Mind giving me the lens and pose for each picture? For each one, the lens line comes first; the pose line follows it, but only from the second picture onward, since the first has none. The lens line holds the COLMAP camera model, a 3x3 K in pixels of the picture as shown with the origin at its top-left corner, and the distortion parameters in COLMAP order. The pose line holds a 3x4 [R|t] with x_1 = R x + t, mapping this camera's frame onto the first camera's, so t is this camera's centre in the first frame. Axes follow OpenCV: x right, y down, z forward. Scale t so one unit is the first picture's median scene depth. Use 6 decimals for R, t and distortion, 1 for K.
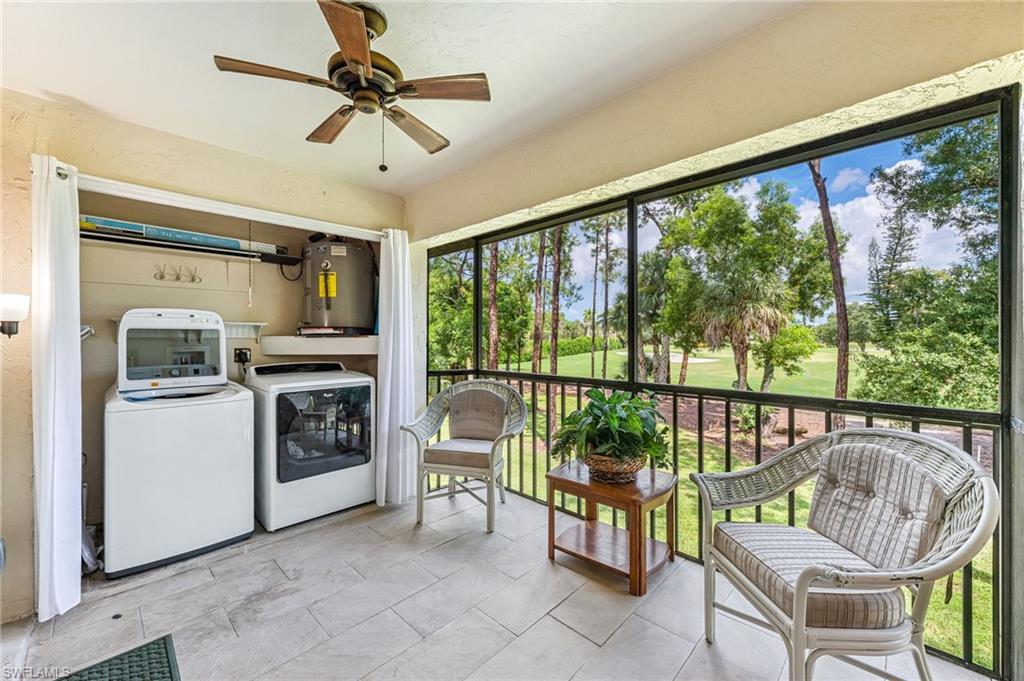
lens RADIAL K [[413.7, 0, 512.0], [0, 413.7, 340.5], [0, 0, 1]] dist [0.015387, 0.000108]
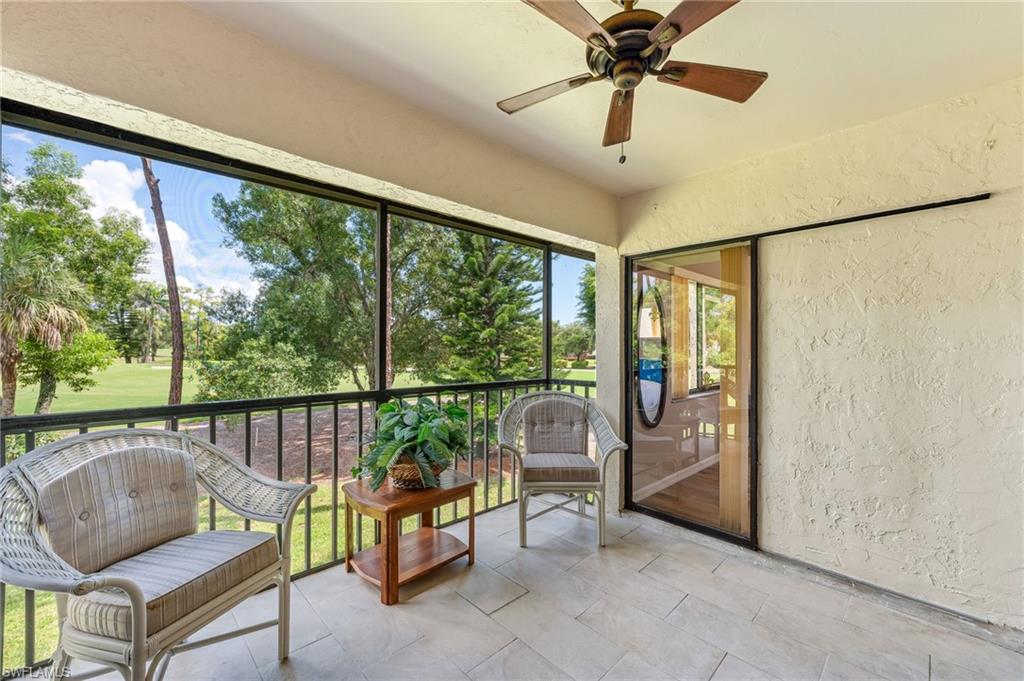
lens RADIAL K [[402.4, 0, 509.8], [0, 402.4, 352.0], [0, 0, 1]] dist [0.009276, 0.000076]
pose [[0.036742, -0.014158, 0.999224, -0.159478], [0.005057, 0.999889, 0.013981, -0.000966], [-0.999312, 0.004539, 0.036810, 0.161228]]
